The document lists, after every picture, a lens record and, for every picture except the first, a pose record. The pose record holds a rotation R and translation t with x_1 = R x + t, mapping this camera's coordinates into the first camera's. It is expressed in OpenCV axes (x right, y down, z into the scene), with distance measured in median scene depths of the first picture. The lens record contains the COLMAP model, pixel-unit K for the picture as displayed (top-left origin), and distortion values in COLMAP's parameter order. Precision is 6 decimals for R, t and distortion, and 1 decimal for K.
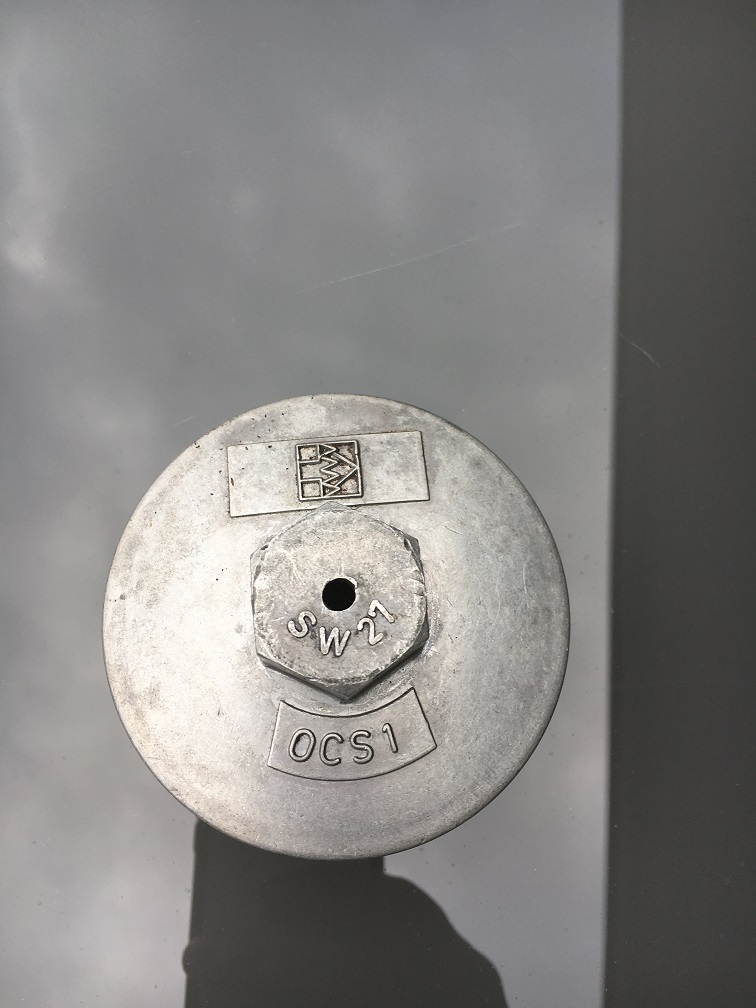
lens RADIAL K [[907.3, 0, 378.0], [0, 907.3, 504.0], [0, 0, 1]] dist [0.080510, -0.105340]
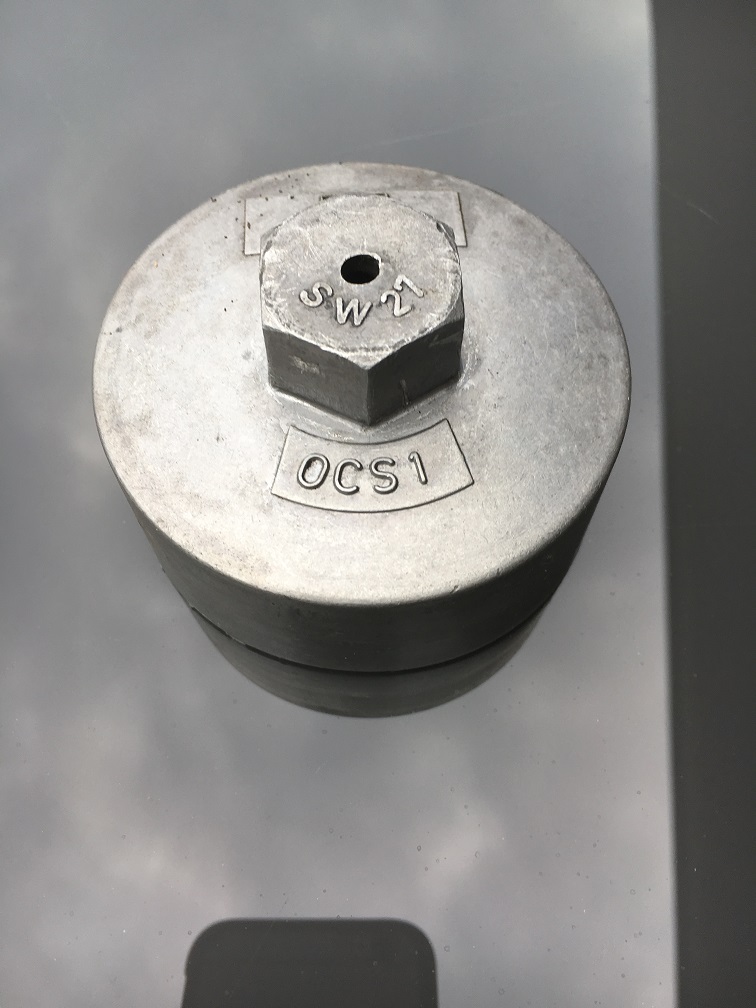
lens RADIAL K [[907.3, 0, 378.0], [0, 907.3, 504.0], [0, 0, 1]] dist [0.080510, -0.105340]
pose [[0.998656, 0.012141, -0.050382, 0.018791], [-0.023103, 0.974518, -0.223115, 0.470594], [0.046390, 0.223979, 0.973489, 0.189057]]
